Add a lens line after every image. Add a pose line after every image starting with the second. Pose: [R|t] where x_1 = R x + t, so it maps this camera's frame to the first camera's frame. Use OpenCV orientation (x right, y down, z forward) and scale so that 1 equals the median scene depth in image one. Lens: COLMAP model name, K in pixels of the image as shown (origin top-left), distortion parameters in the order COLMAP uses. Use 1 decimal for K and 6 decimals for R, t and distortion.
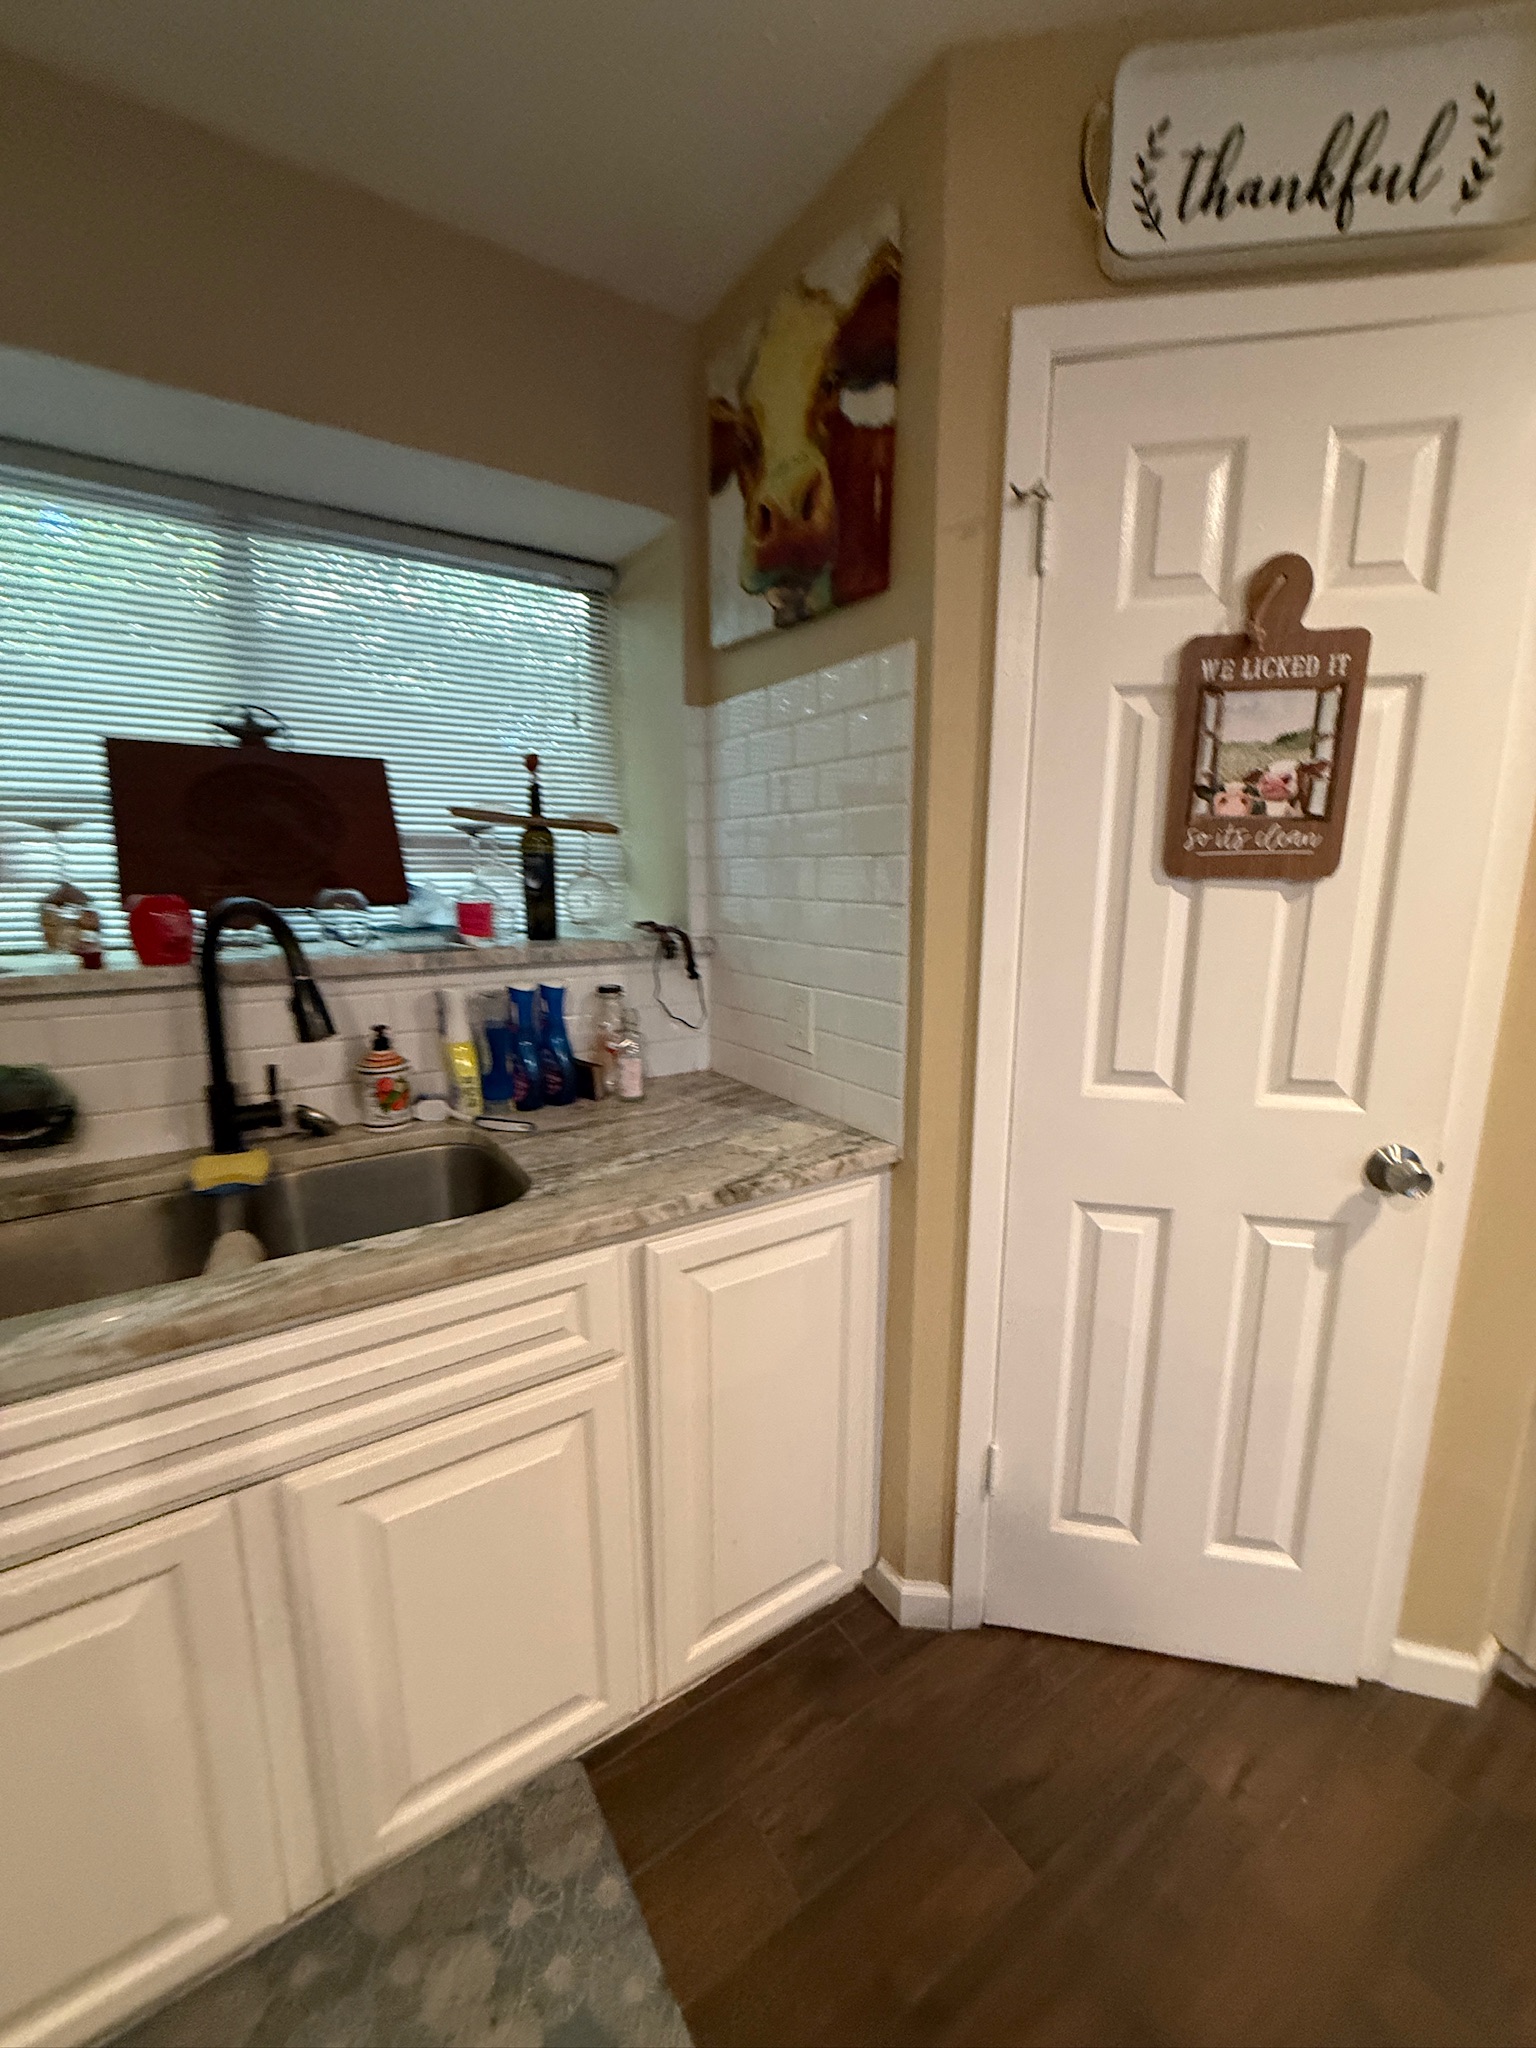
lens RADIAL K [[816.2, 0, 770.5], [0, 816.2, 1017.0], [0, 0, 1]] dist [-0.000032, -0.000021]
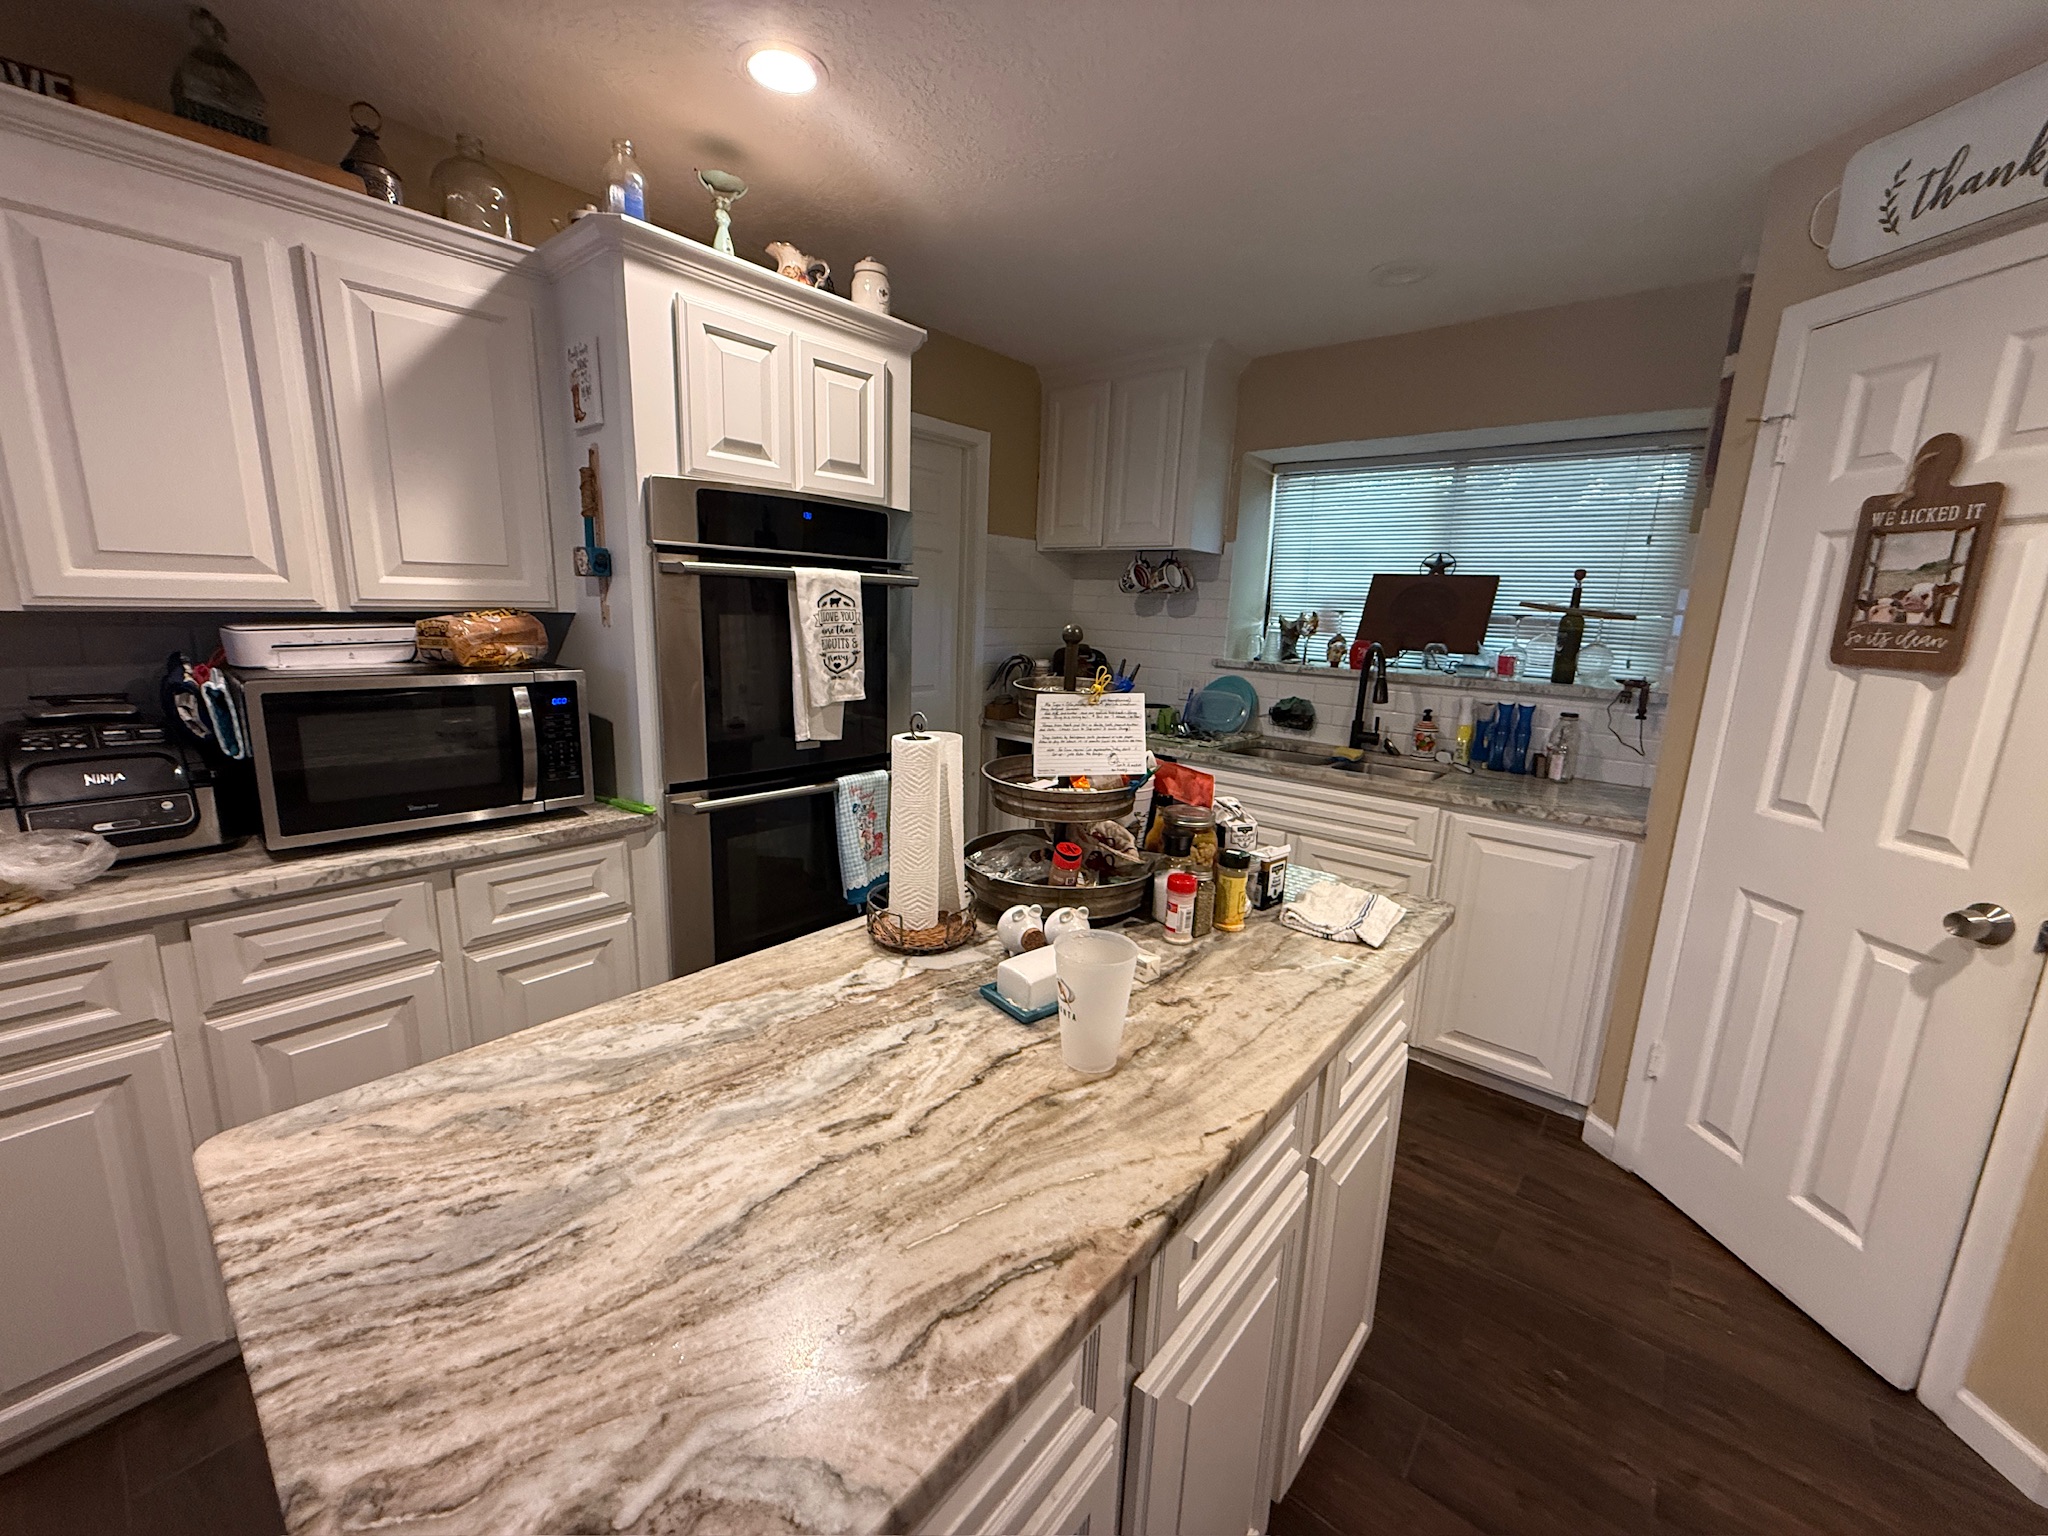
lens RADIAL K [[816.2, 0, 1019.5], [0, 816.2, 771.1], [0, 0, 1]] dist [-0.000032, -0.000021]
pose [[0.279020, 0.200845, -0.939047, 1.525994], [-0.210465, 0.966898, 0.144266, 0.102747], [0.936938, 0.157384, 0.312054, -0.755452]]
